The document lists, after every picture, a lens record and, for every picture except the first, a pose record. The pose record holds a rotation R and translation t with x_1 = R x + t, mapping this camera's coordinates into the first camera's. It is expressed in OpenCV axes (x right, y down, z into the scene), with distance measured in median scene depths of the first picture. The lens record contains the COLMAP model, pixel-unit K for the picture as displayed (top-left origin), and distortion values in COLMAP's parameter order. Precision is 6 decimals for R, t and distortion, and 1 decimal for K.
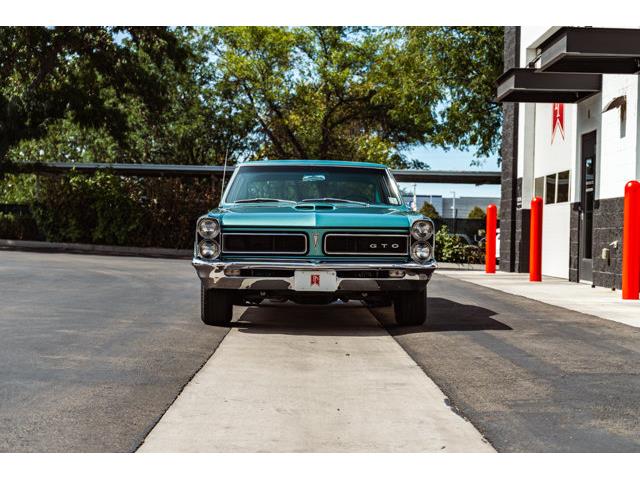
lens RADIAL K [[1439.5, 0, 320.0], [0, 1439.5, 240.0], [0, 0, 1]] dist [0.049025, 0.001228]
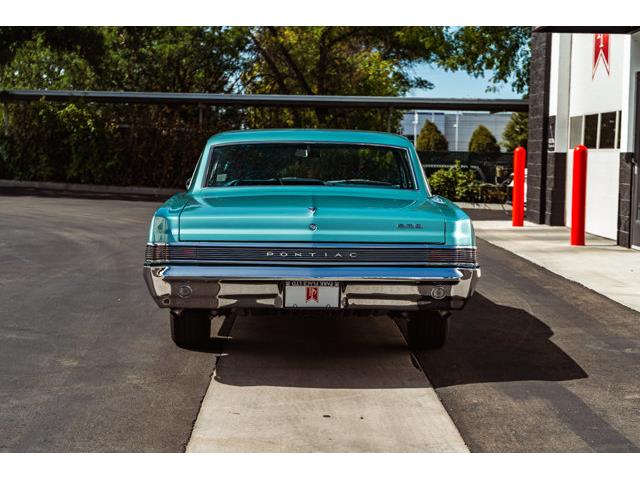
lens RADIAL K [[1439.5, 0, 320.0], [0, 1439.5, 240.0], [0, 0, 1]] dist [0.049025, 0.001228]
pose [[0.999989, -0.001963, 0.004274, -0.003688], [0.001683, 0.997910, 0.064594, -0.019029], [-0.004392, -0.064587, 0.997902, 0.100035]]
